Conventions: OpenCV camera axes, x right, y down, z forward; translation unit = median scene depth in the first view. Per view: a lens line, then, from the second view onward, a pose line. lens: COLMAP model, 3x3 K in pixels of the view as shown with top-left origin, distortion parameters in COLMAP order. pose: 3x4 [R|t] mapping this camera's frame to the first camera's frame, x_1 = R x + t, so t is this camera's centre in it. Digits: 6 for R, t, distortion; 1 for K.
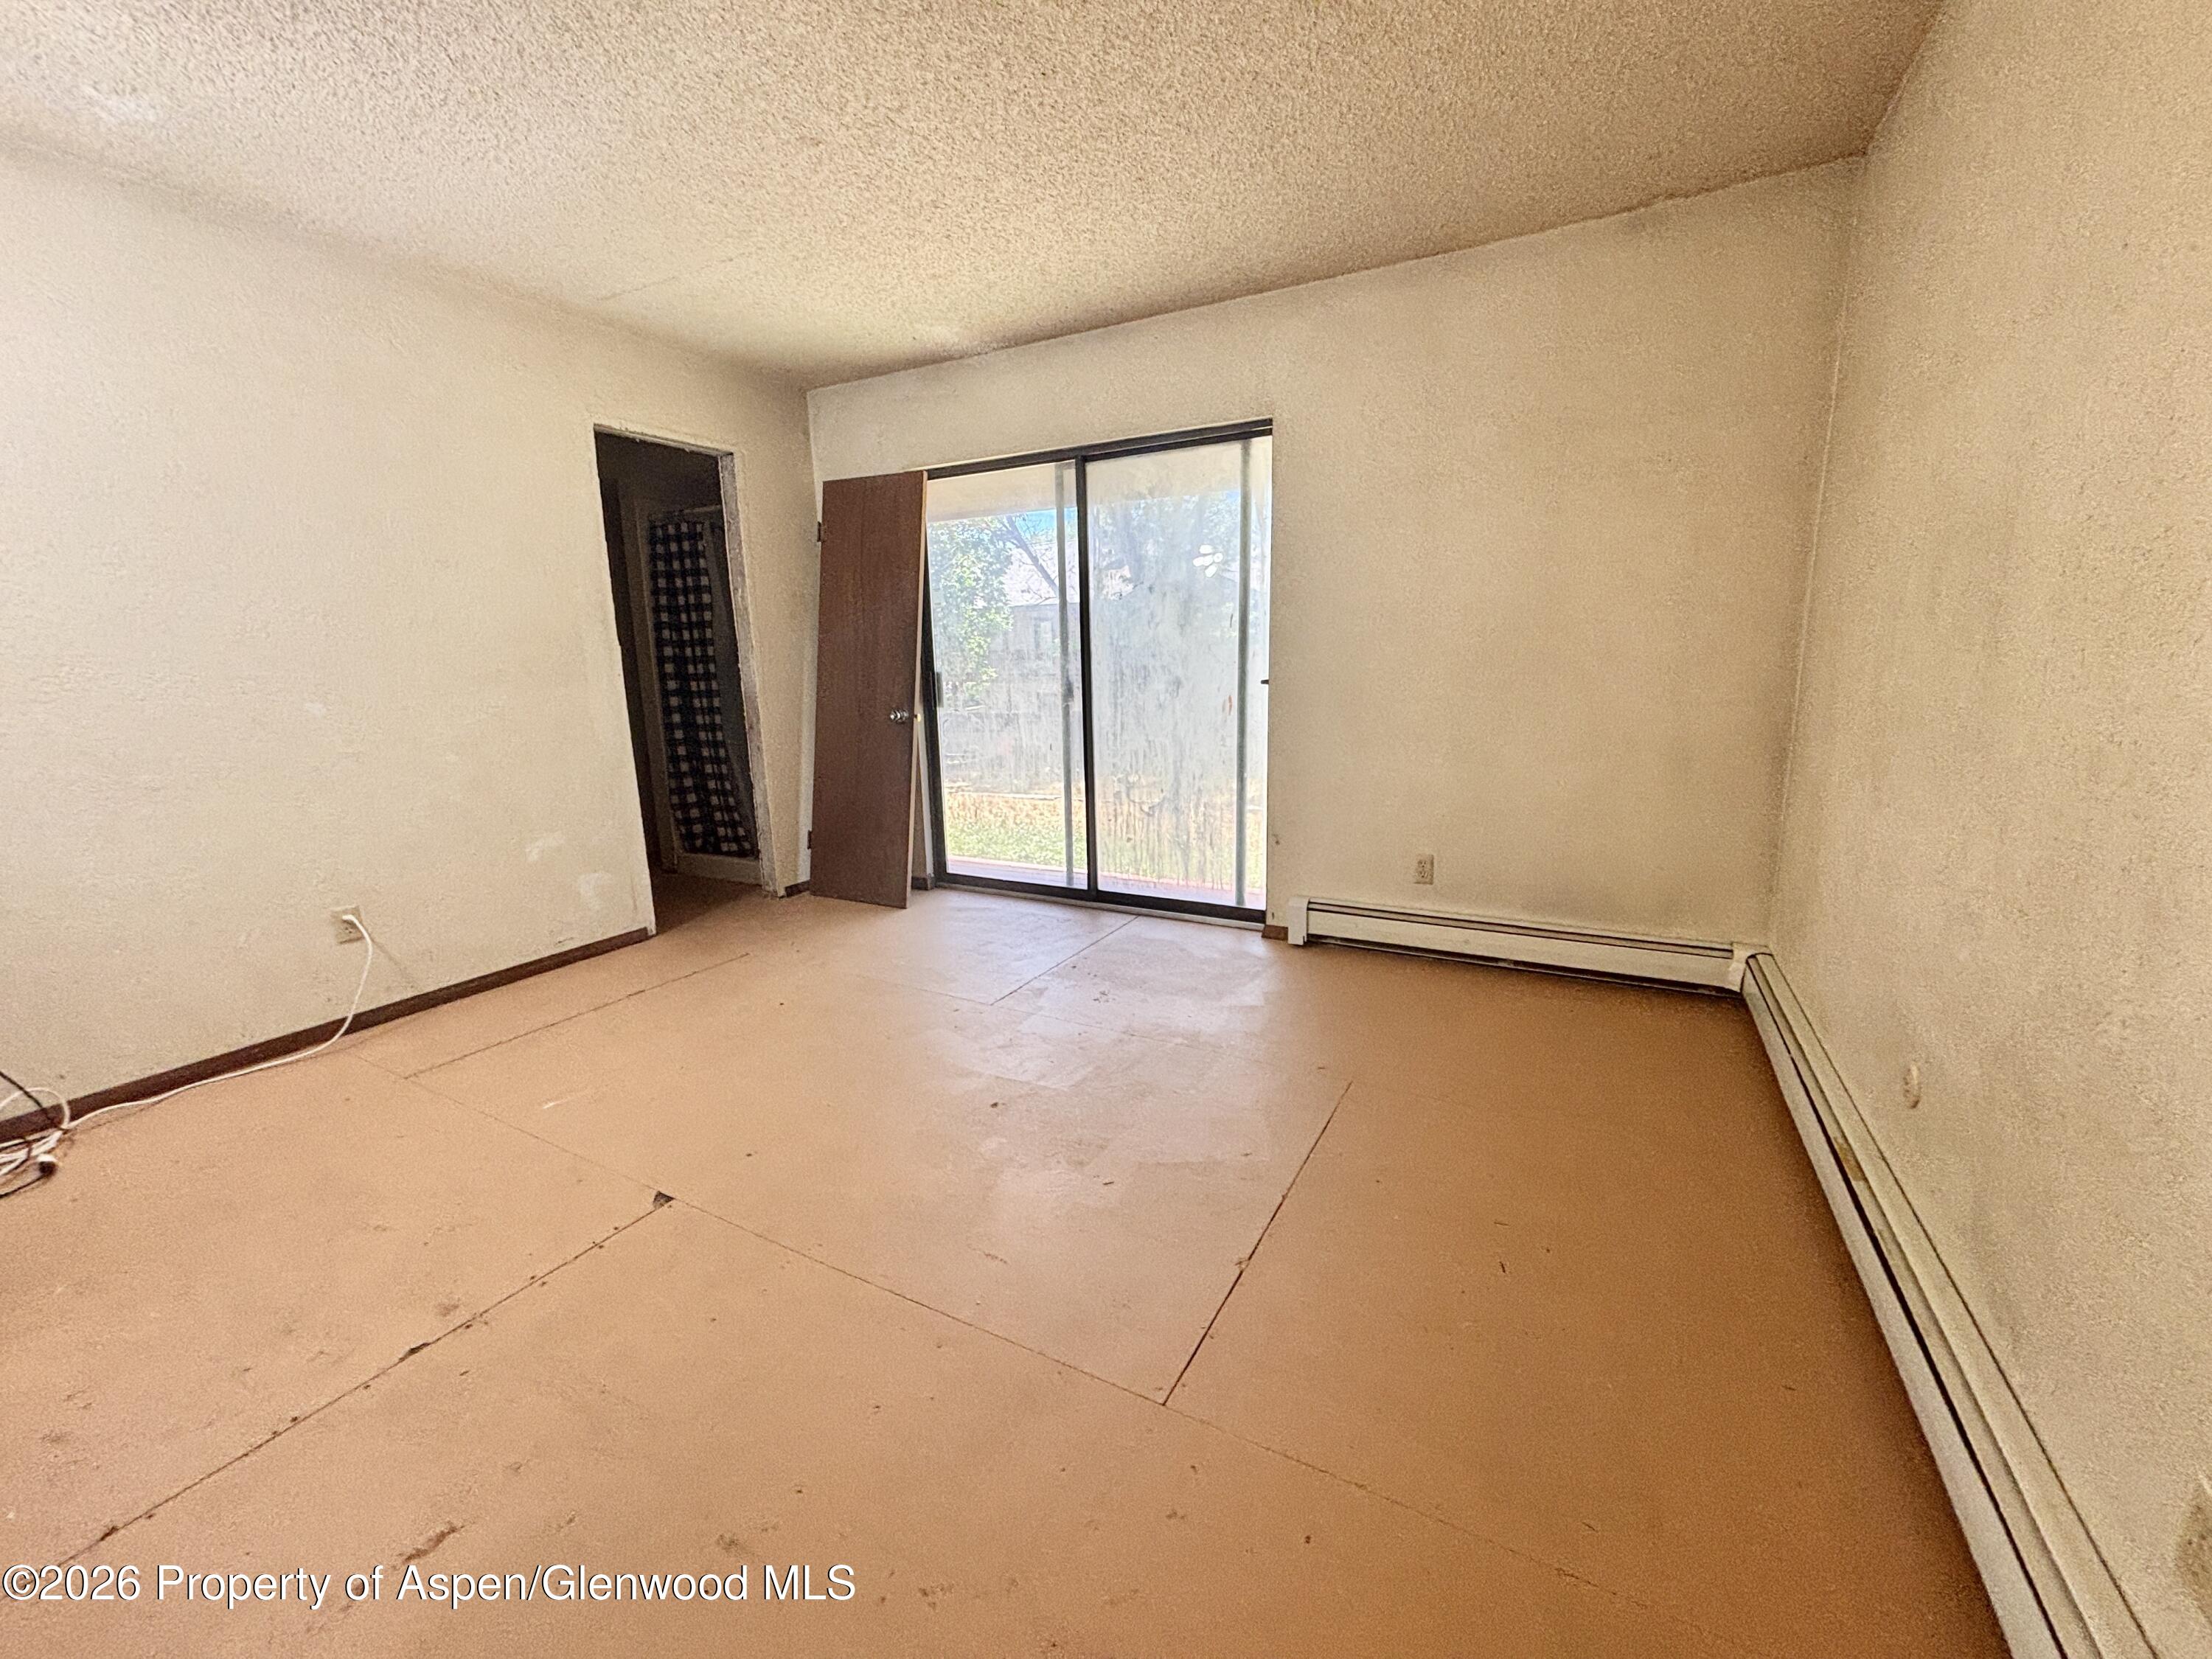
lens RADIAL K [[891.2, 0, 1106.0], [0, 891.2, 829.5], [0, 0, 1]] dist [-0.001741, 0.000373]
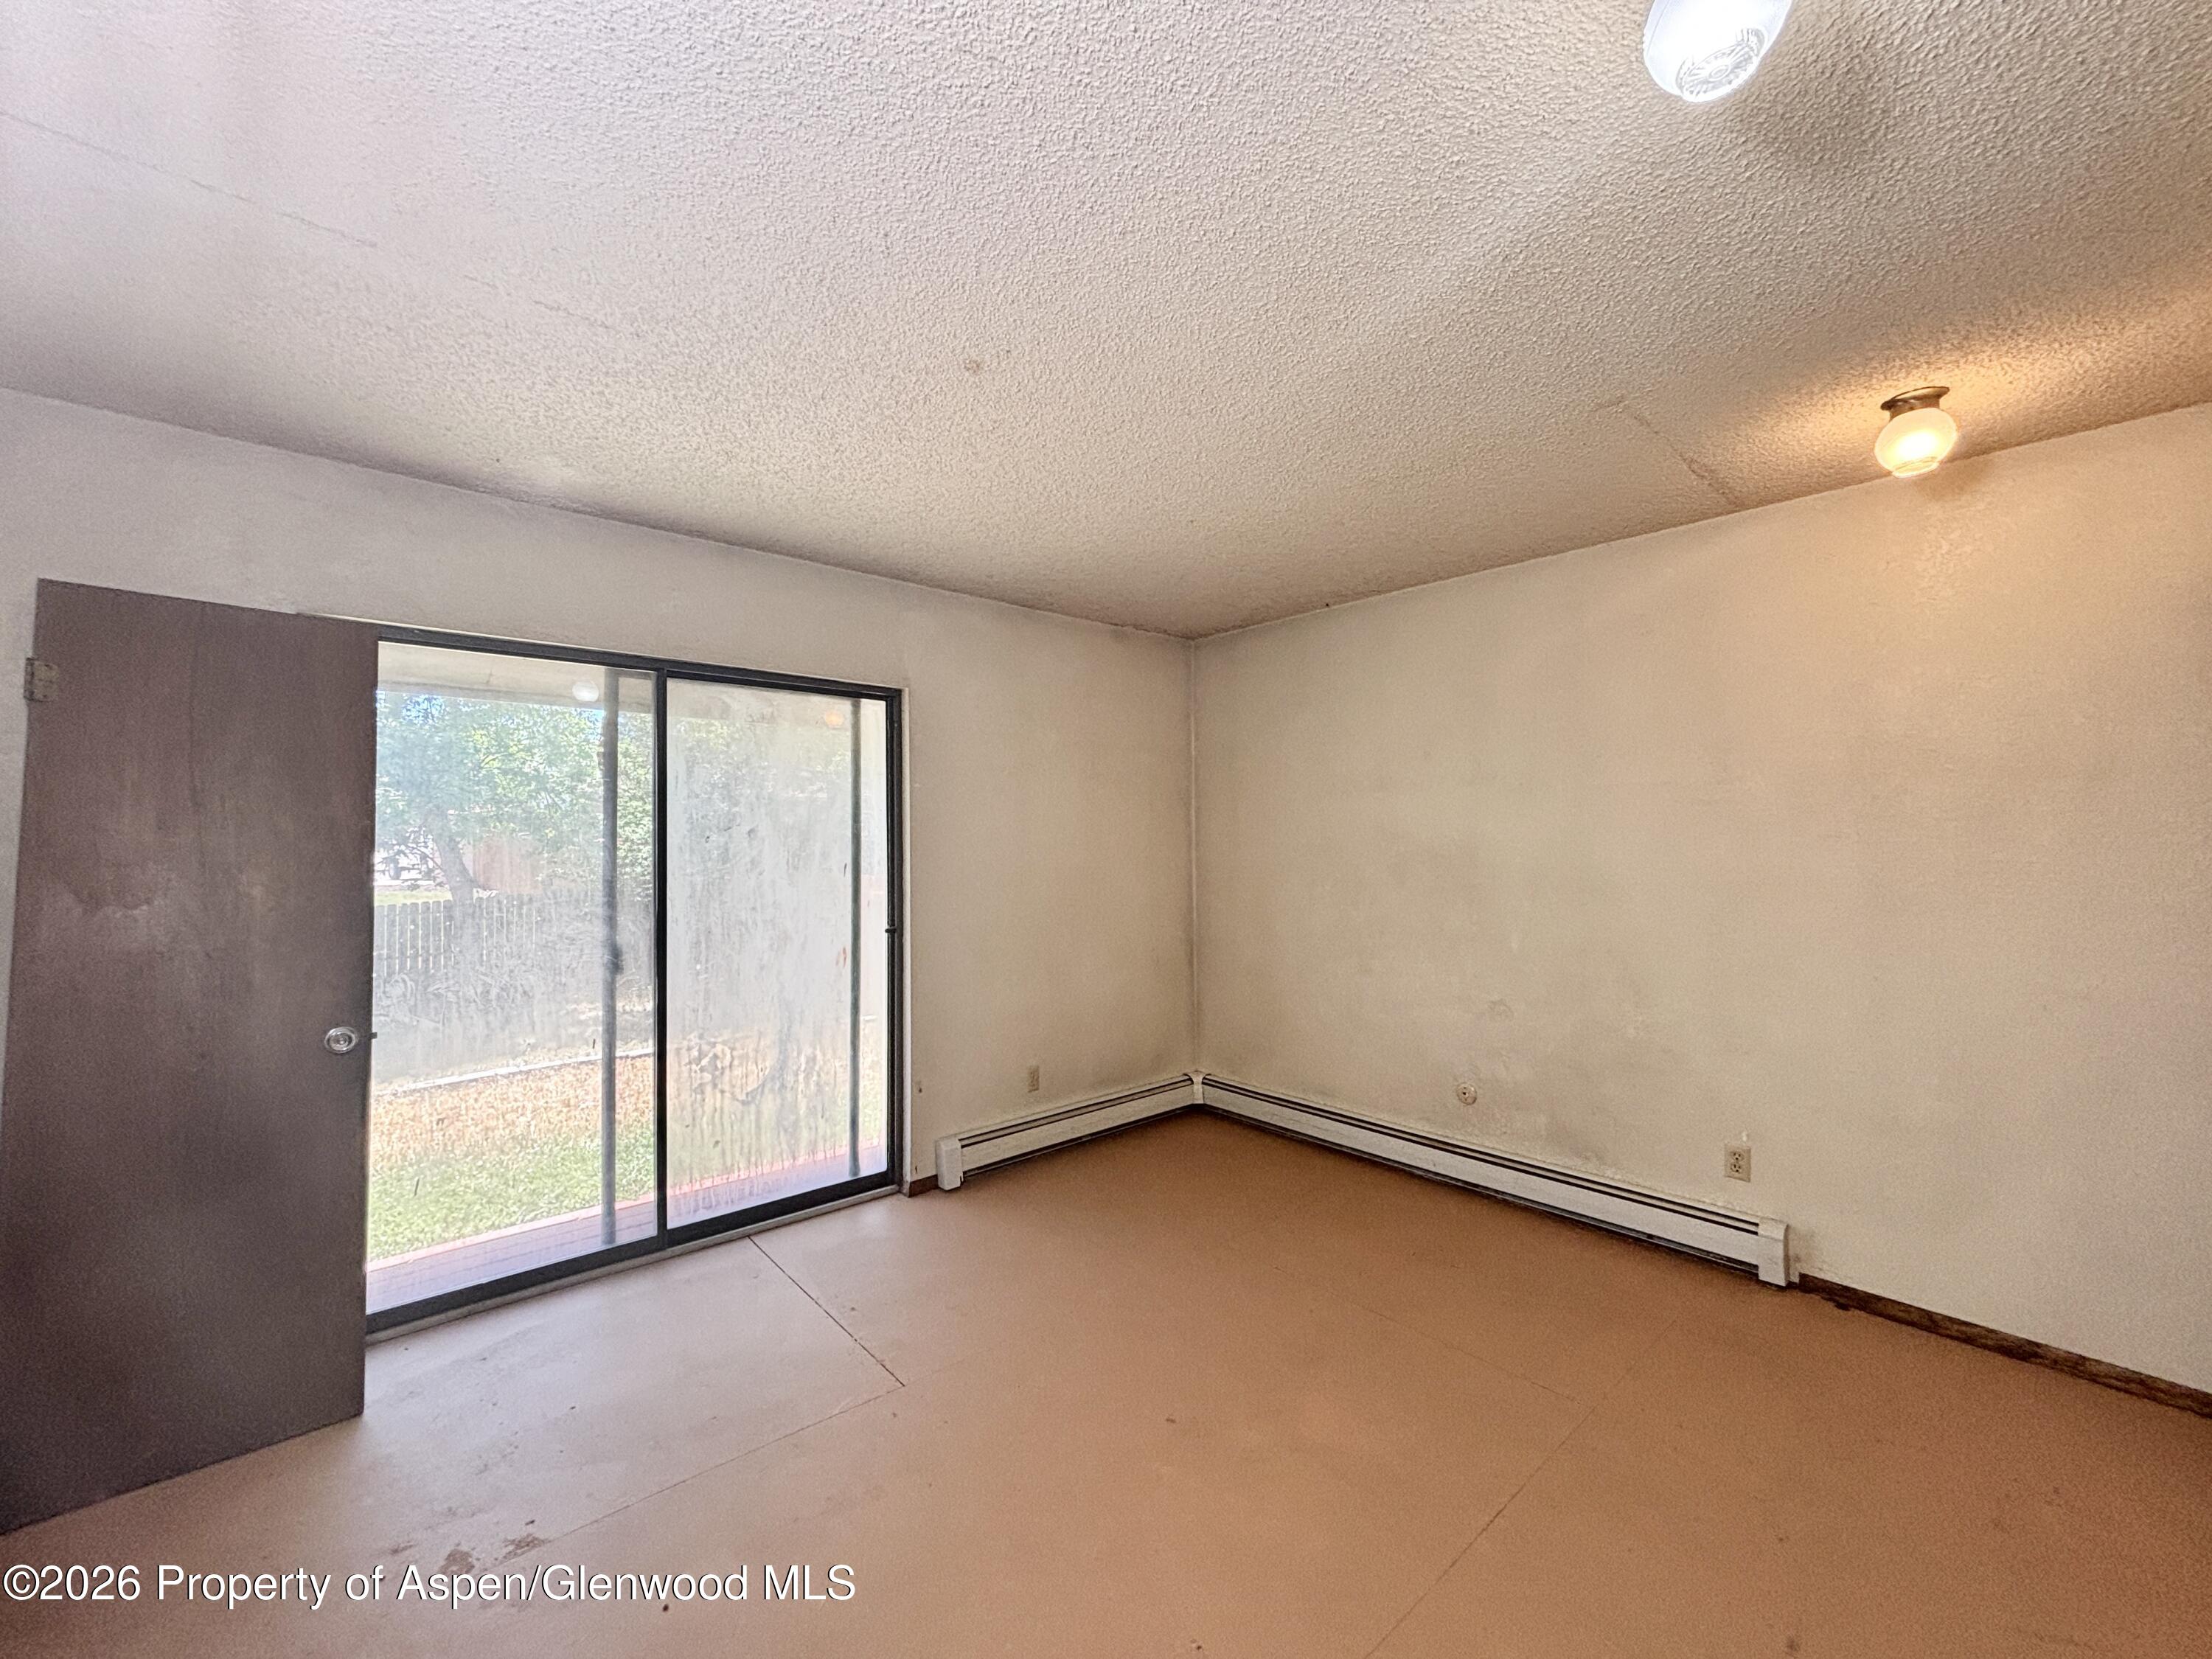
lens RADIAL K [[891.2, 0, 1106.0], [0, 891.2, 829.5], [0, 0, 1]] dist [-0.001741, 0.000373]
pose [[0.348683, 0.048395, 0.935991, -0.630169], [0.200041, 0.971811, -0.124768, -0.094703], [-0.915644, 0.230741, 0.329173, 0.392659]]
